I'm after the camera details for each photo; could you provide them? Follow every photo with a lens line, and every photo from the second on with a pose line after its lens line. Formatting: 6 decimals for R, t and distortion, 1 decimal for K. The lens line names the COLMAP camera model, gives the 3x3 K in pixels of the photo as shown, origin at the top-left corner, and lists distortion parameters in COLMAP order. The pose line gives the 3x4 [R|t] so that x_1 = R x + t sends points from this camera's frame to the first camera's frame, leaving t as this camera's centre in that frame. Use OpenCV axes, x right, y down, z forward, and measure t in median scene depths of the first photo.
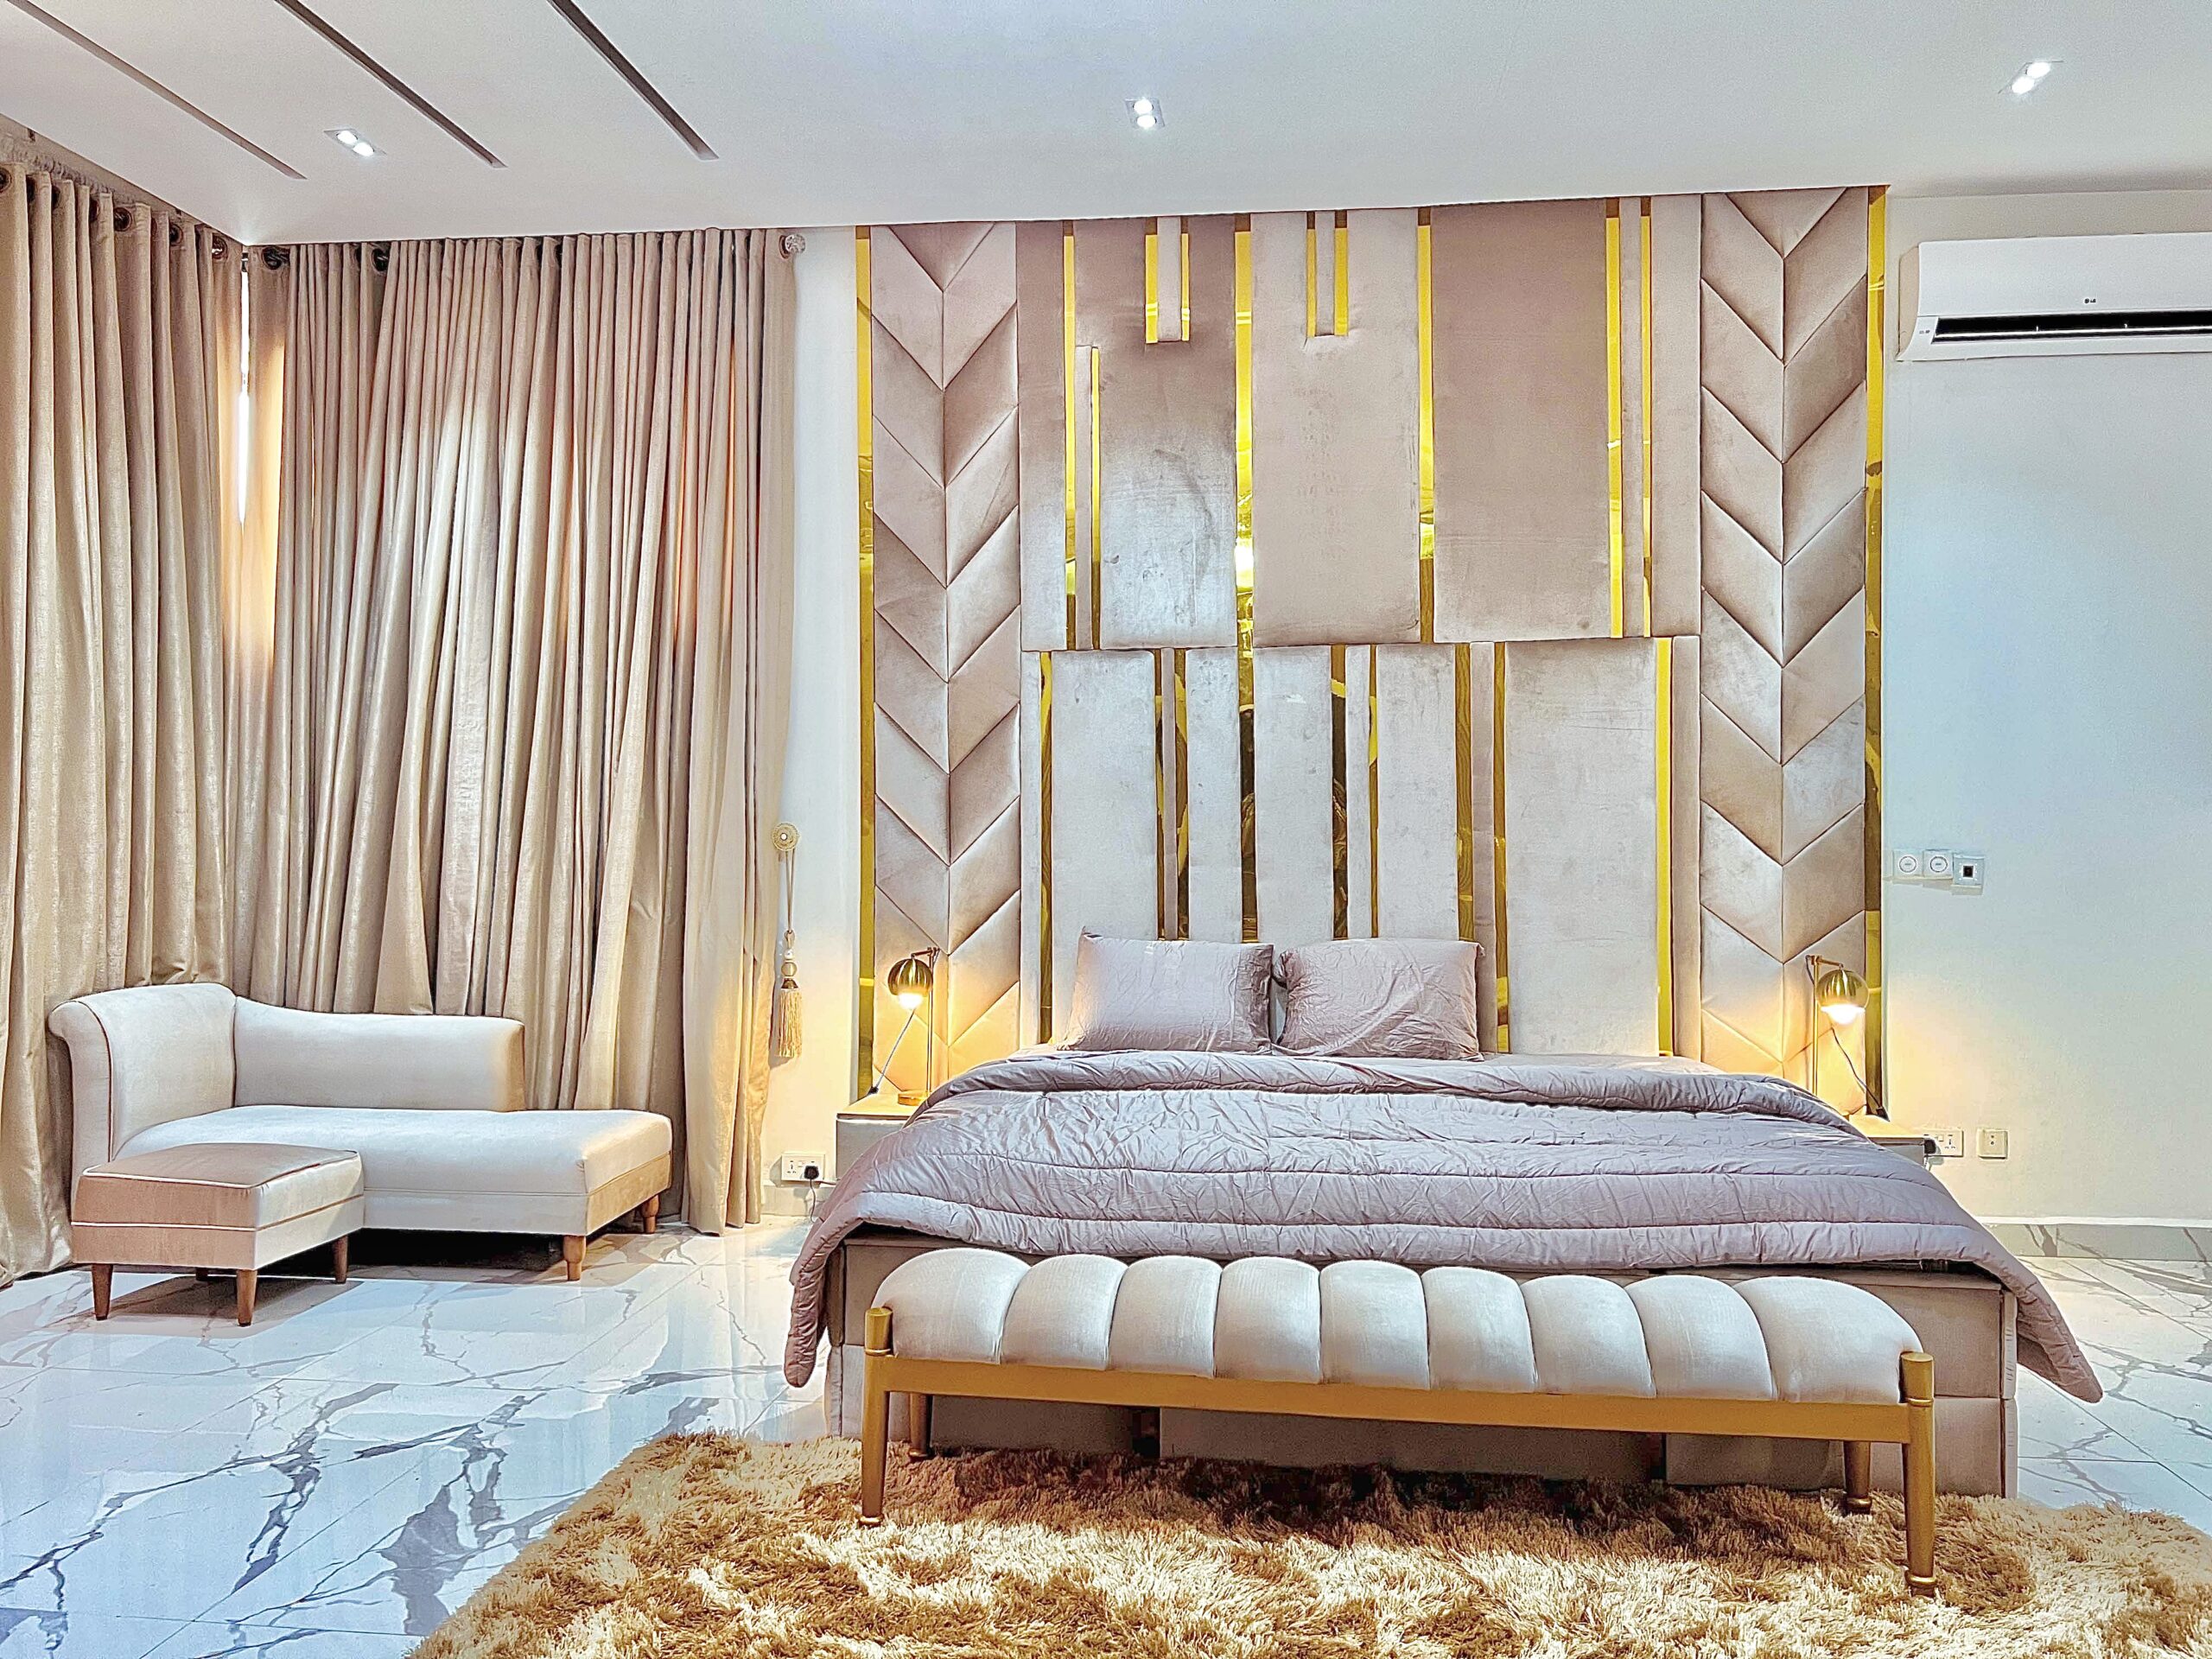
lens RADIAL K [[1666.6, 0, 1104.5], [0, 1666.6, 825.4], [0, 0, 1]] dist [0.041302, -0.050343]
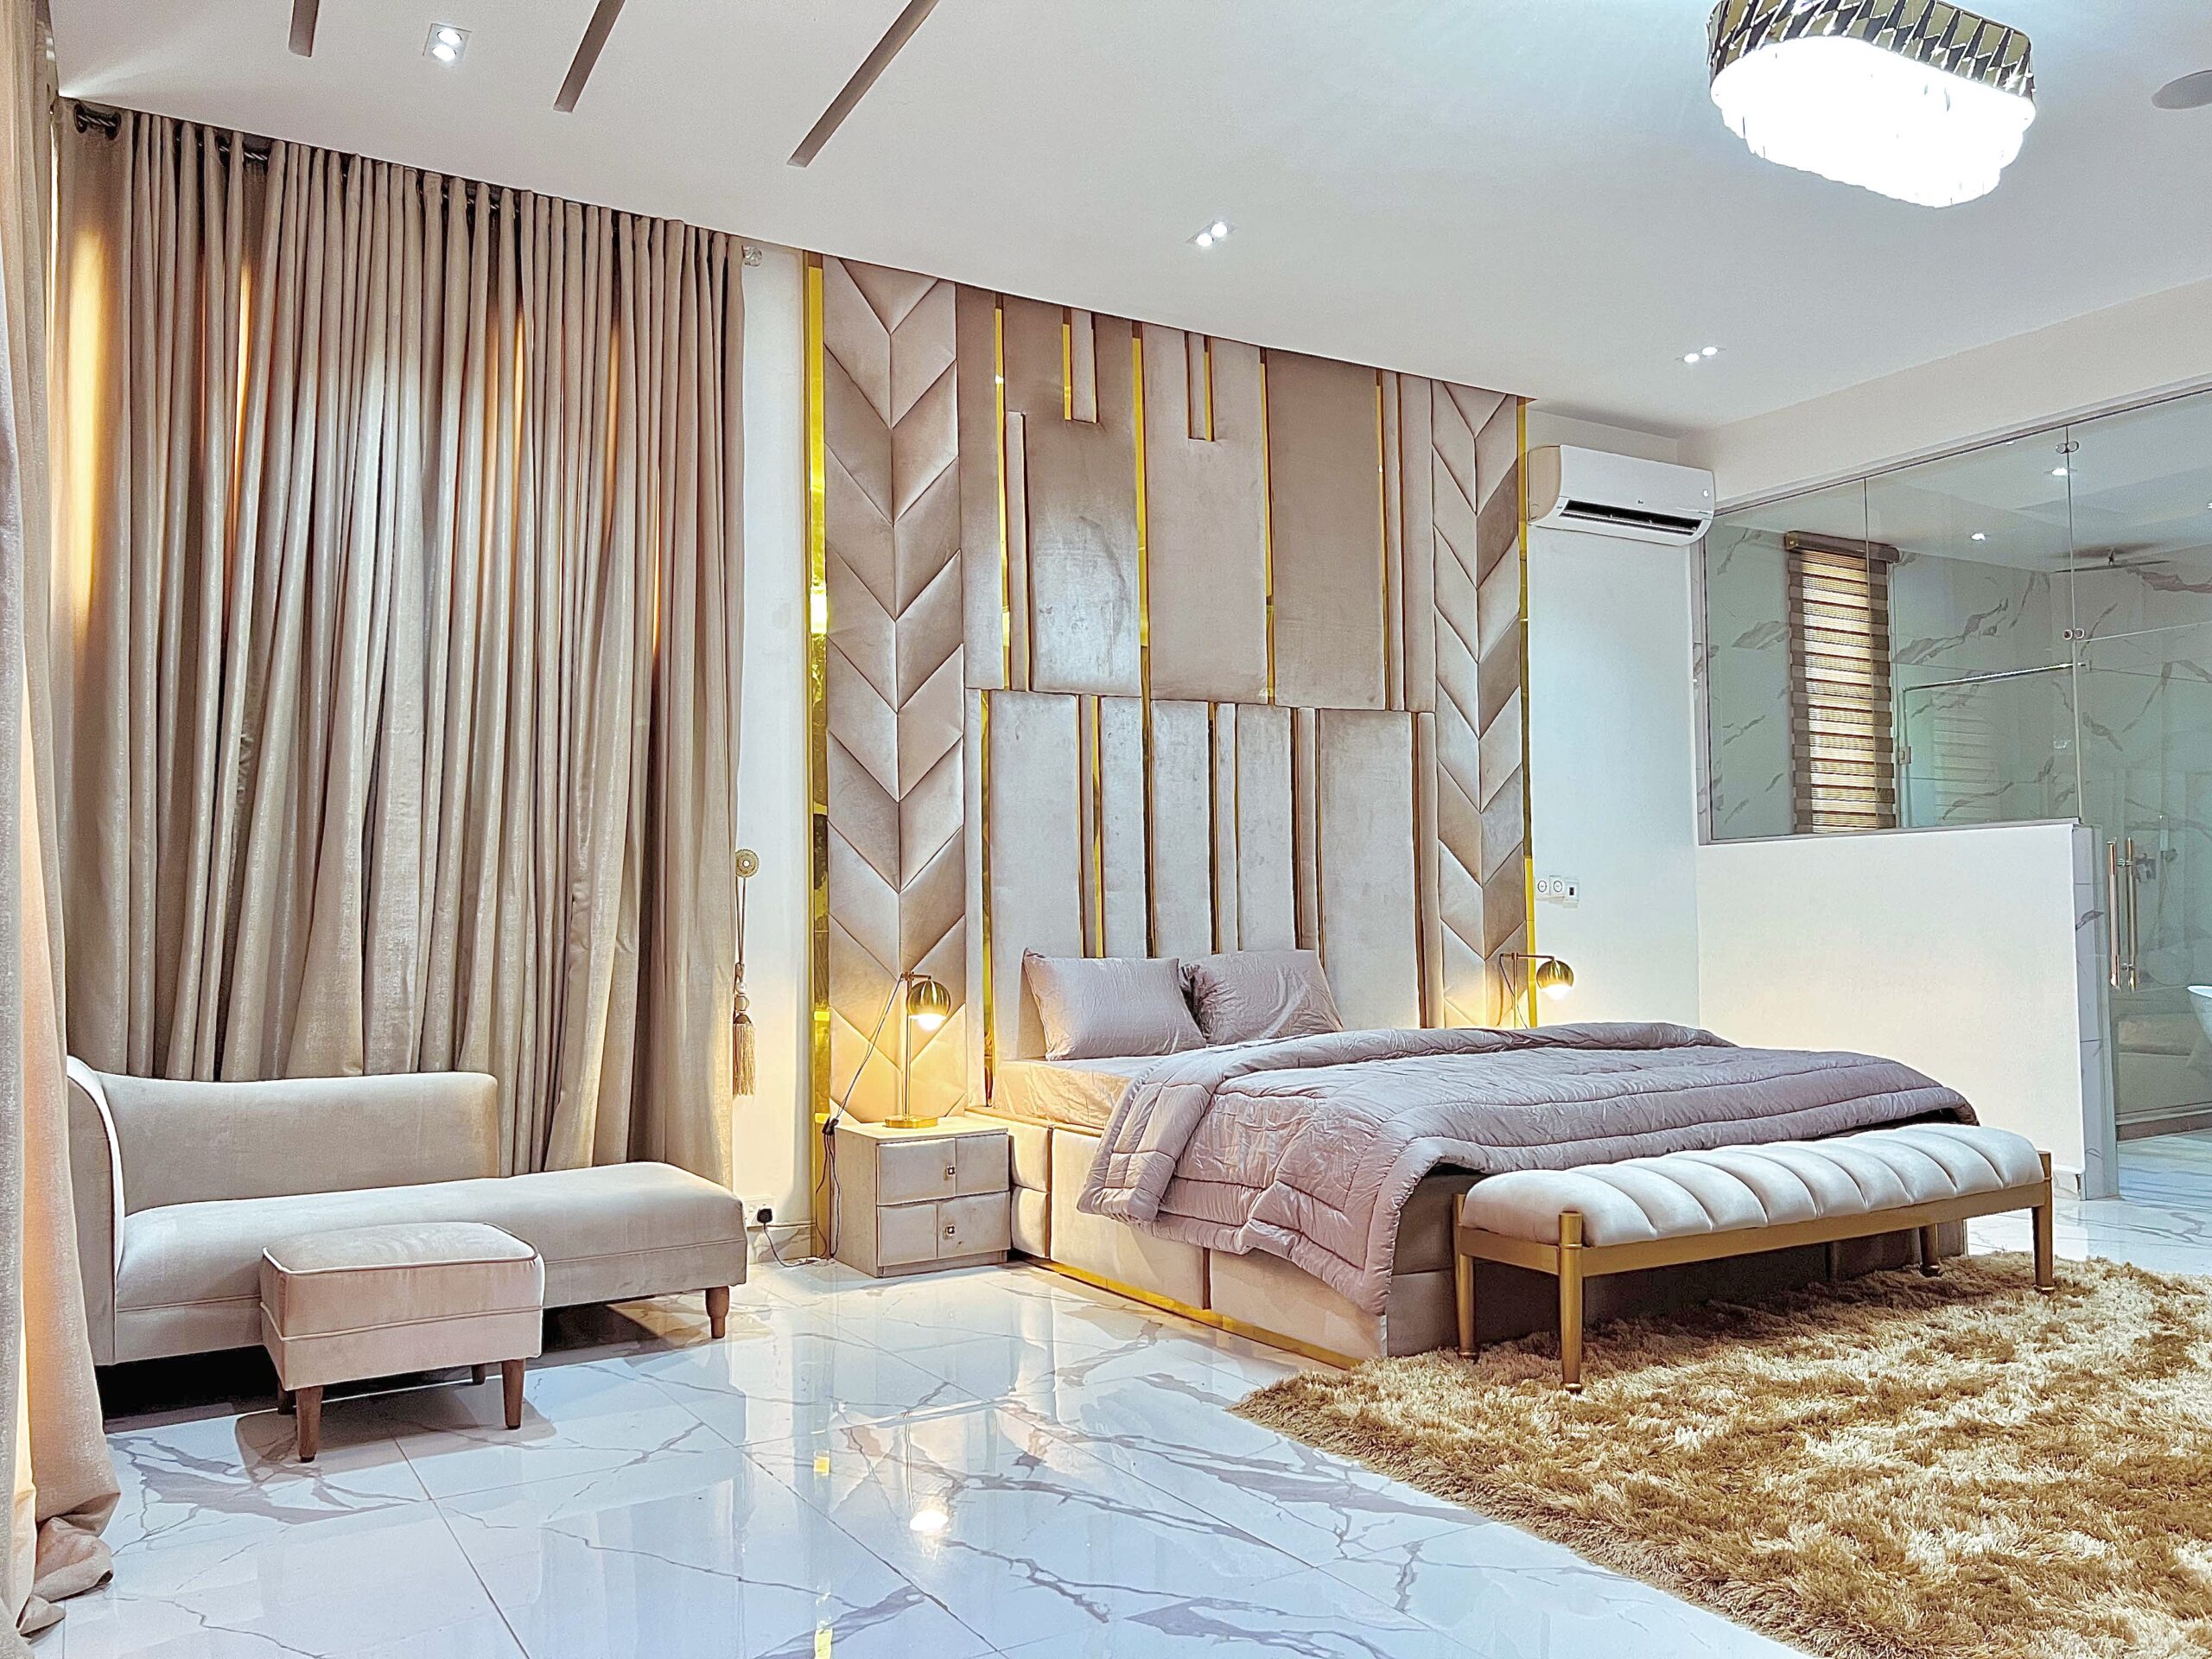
lens RADIAL K [[1666.6, 0, 1104.3], [0, 1666.6, 828.3], [0, 0, 1]] dist [0.041302, -0.050343]
pose [[0.795625, 0.018473, 0.605507, -0.626221], [0.009440, 0.999036, -0.042883, 0.030339], [-0.605715, 0.039834, 0.794684, 0.117866]]
